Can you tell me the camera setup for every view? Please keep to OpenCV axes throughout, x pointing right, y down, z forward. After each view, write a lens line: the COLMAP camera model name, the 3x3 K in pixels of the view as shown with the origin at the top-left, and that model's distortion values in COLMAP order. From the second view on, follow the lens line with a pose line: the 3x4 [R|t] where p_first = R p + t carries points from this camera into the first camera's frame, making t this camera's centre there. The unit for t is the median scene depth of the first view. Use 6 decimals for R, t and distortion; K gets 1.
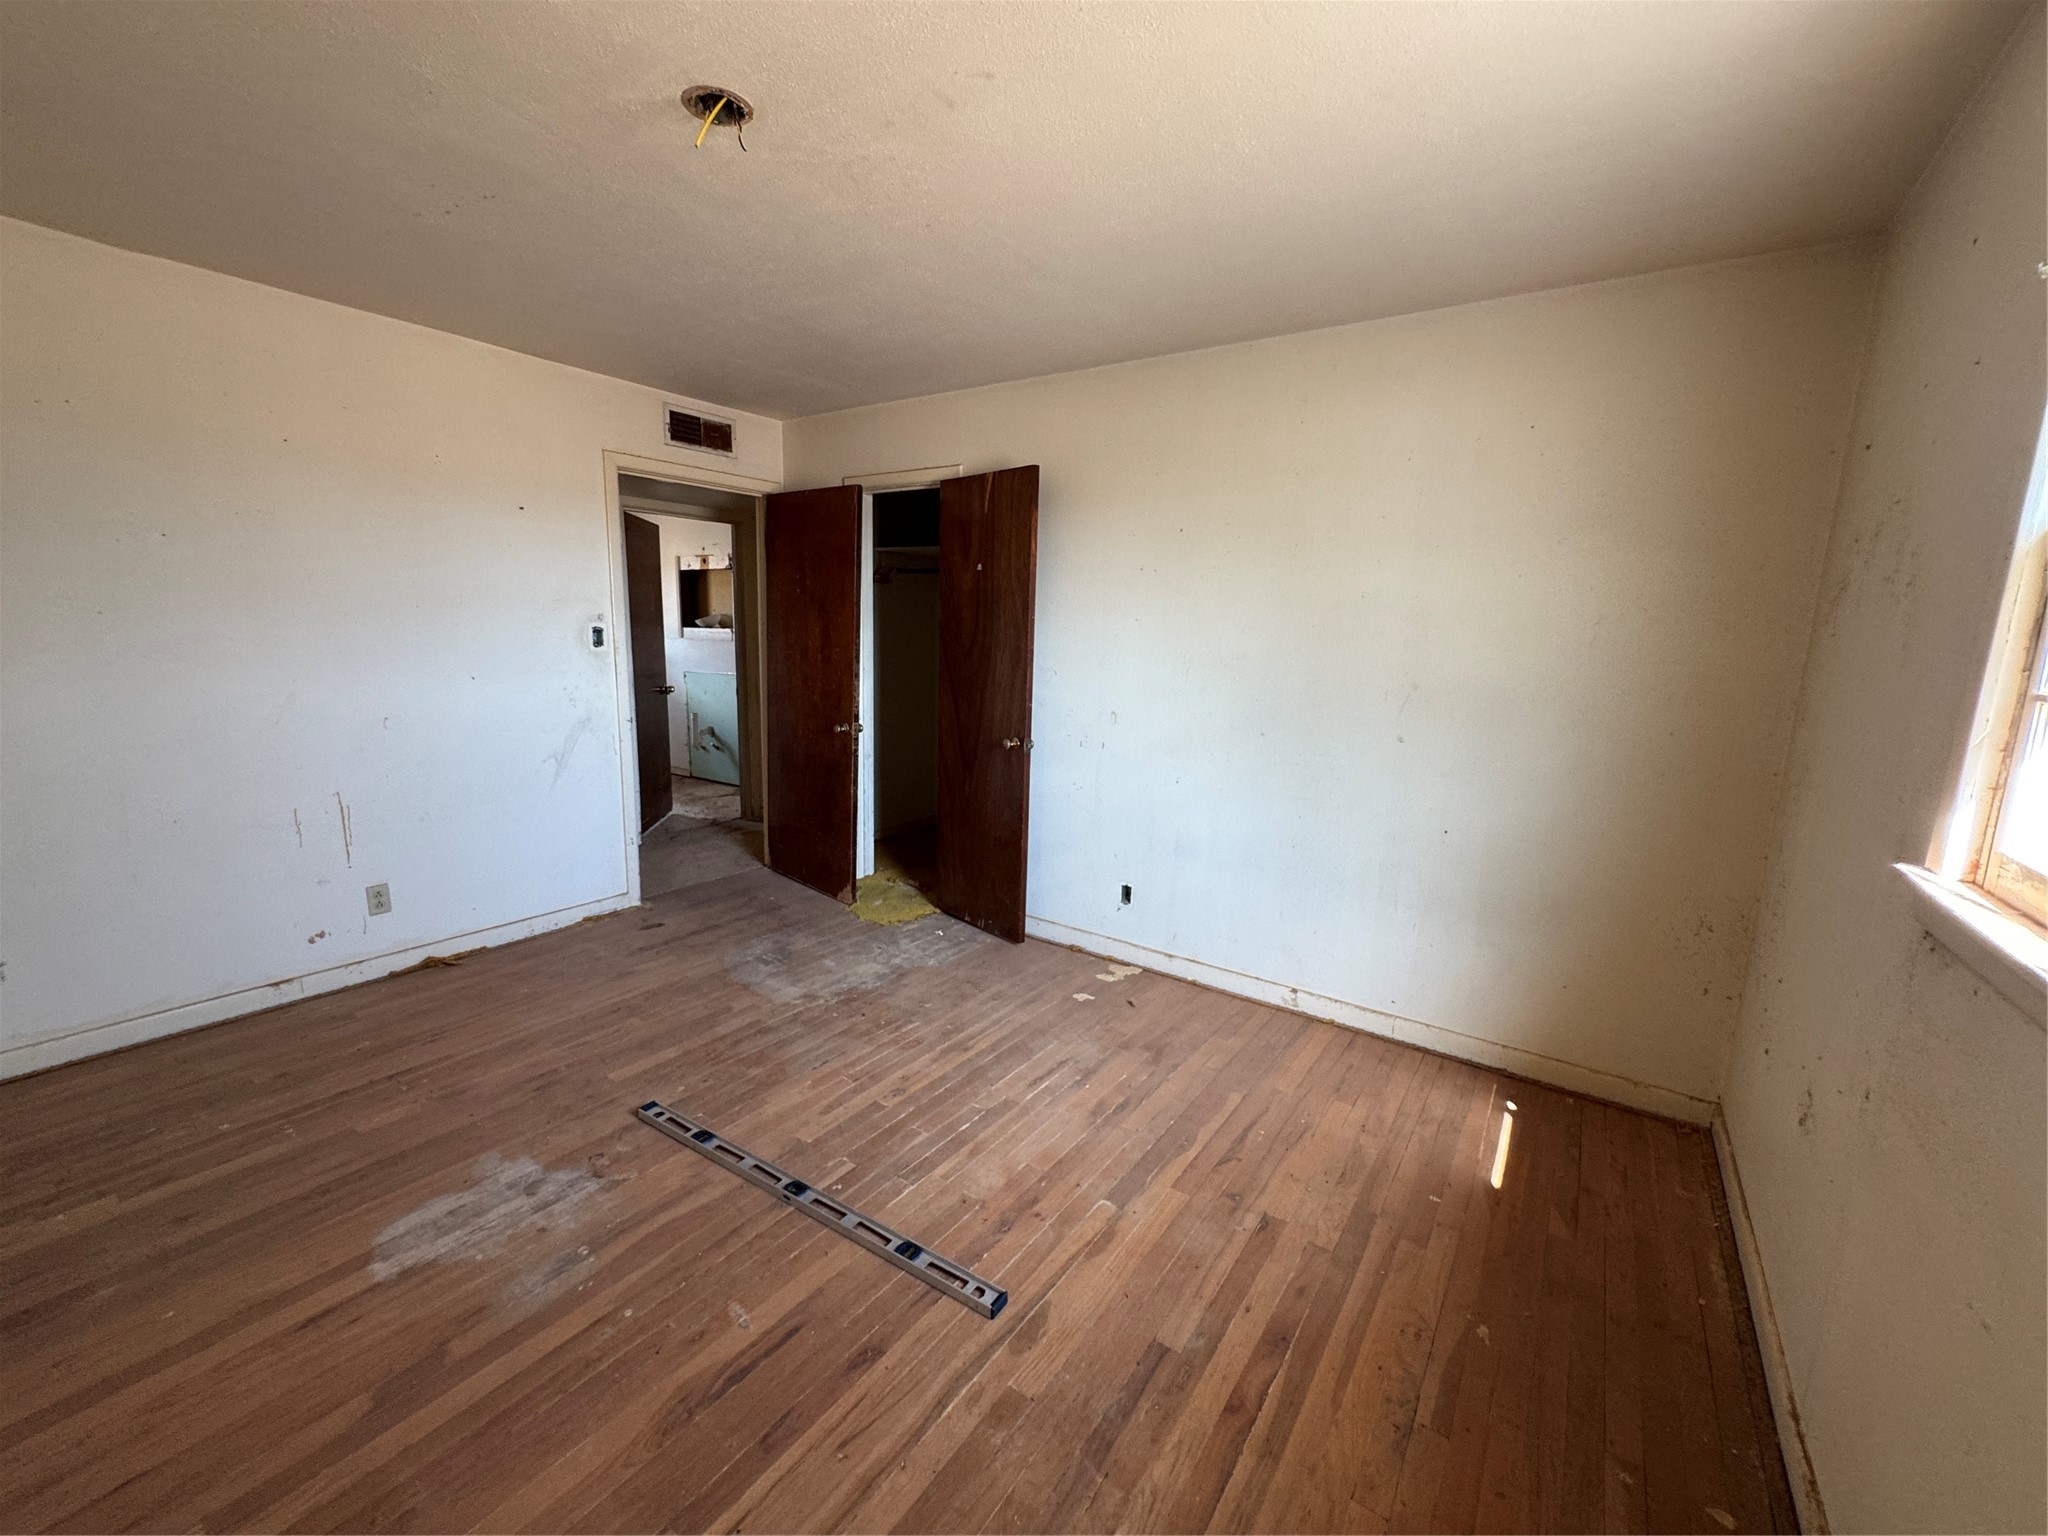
lens RADIAL K [[822.5, 0, 1025.2], [0, 822.5, 767.6], [0, 0, 1]] dist [-0.001823, -0.000186]
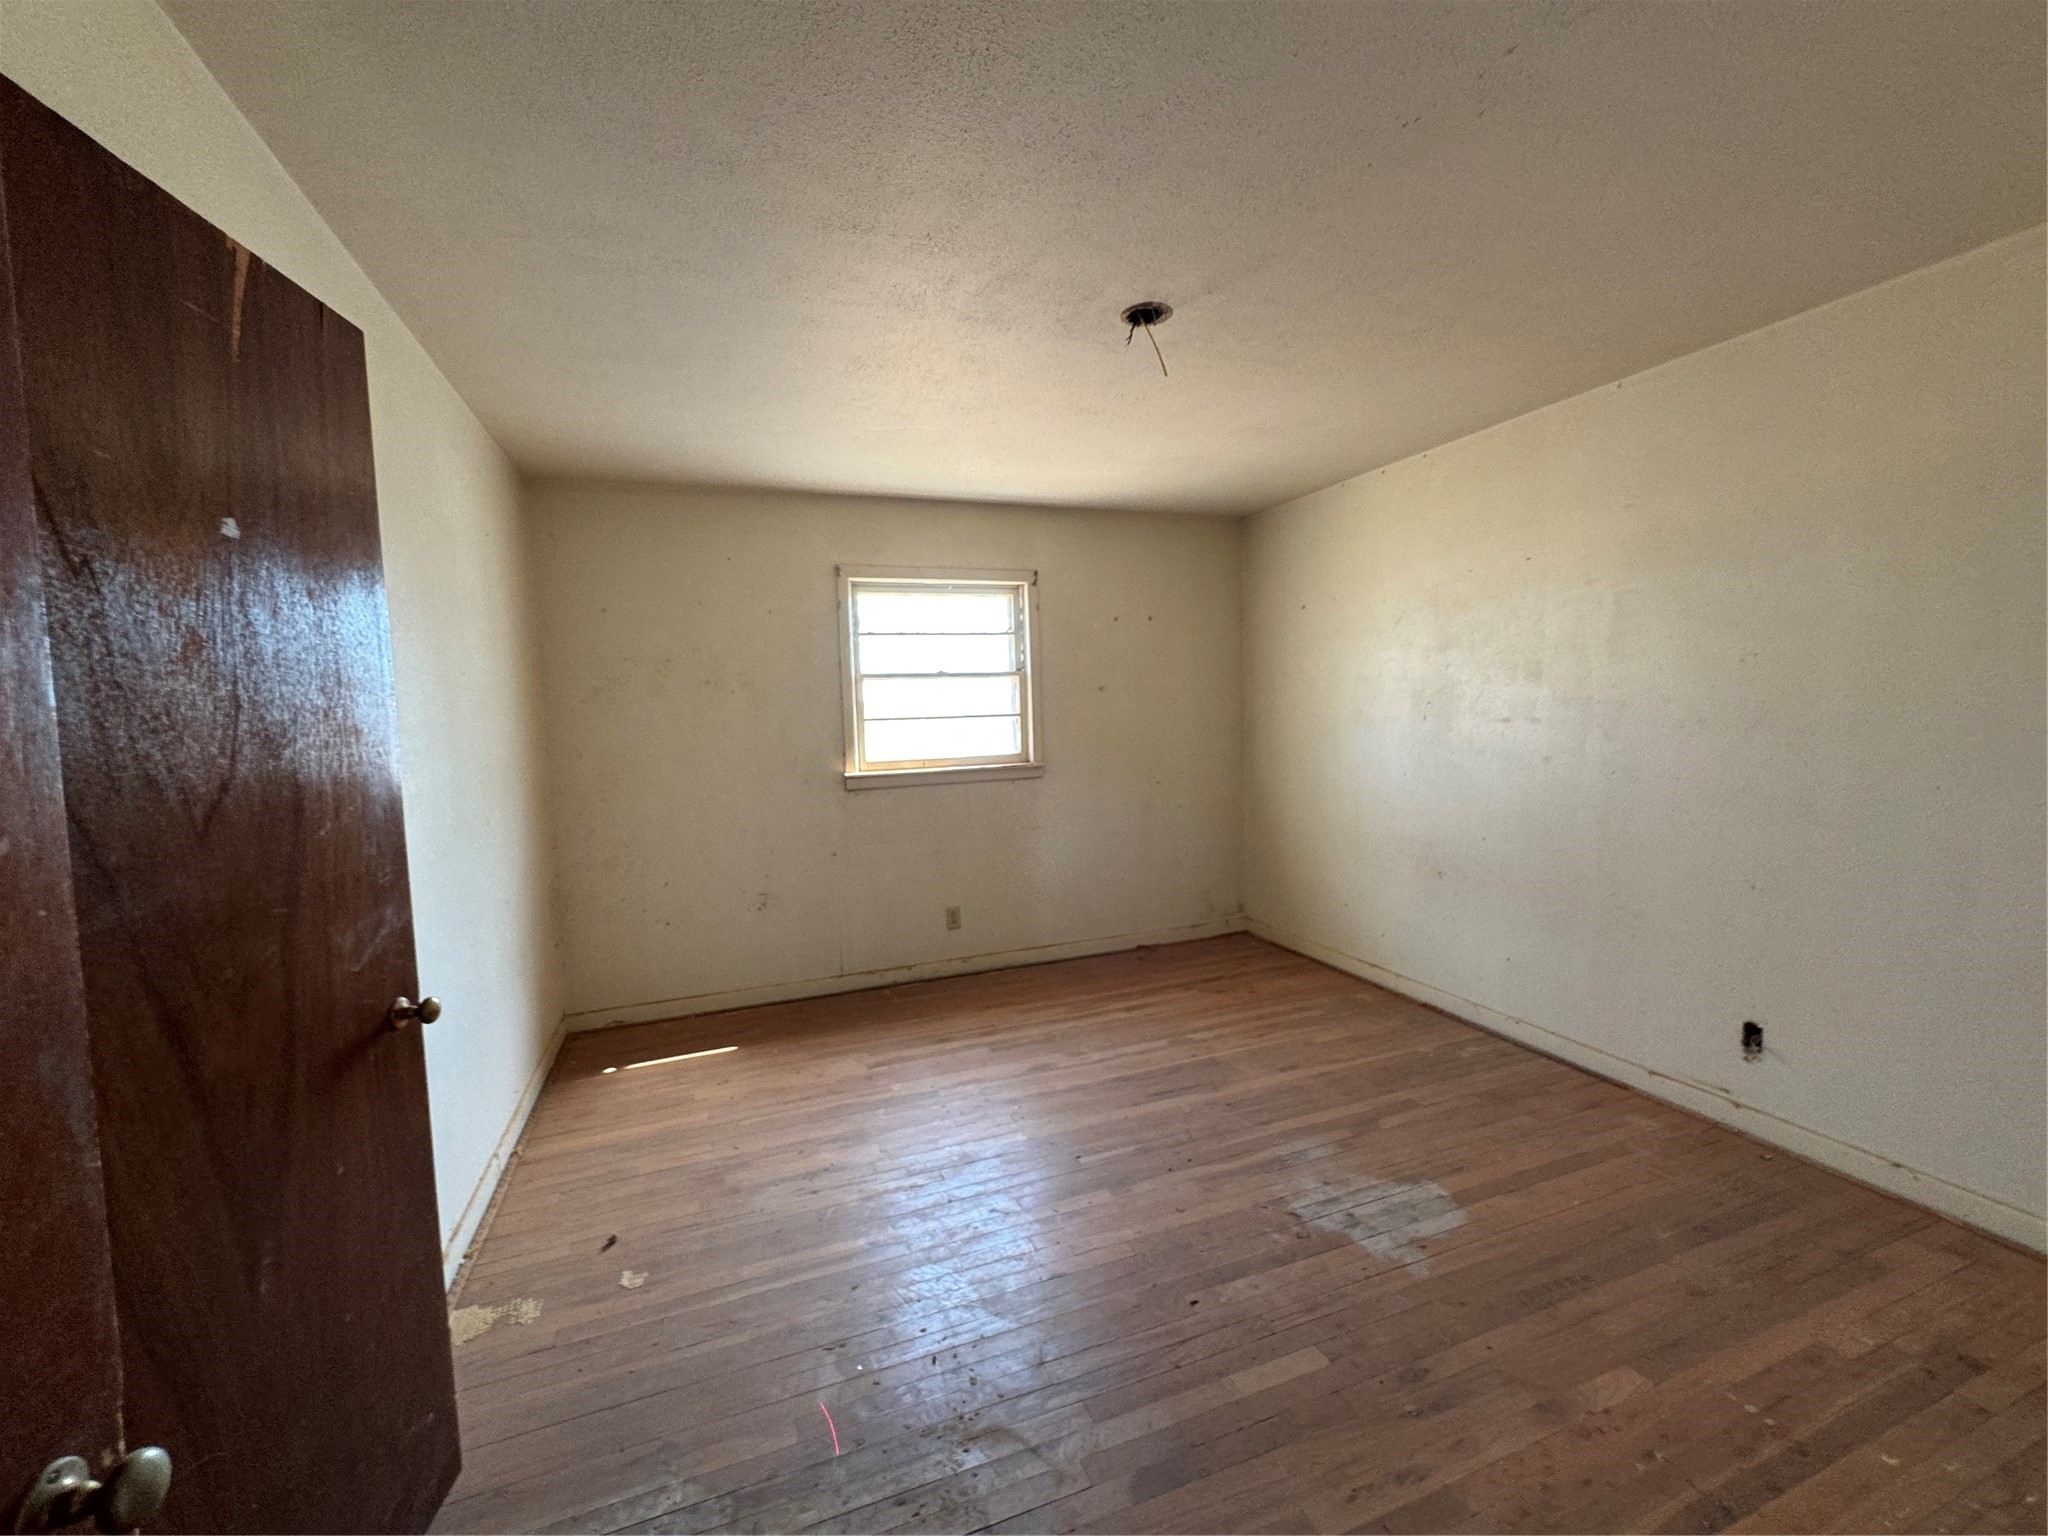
lens RADIAL K [[822.5, 0, 1023.2], [0, 822.5, 758.9], [0, 0, 1]] dist [-0.001823, -0.000186]
pose [[-0.823961, -0.041621, 0.565116, -0.857168], [0.101509, 0.970324, 0.219469, -0.368104], [-0.557481, 0.238198, -0.795284, 2.021574]]
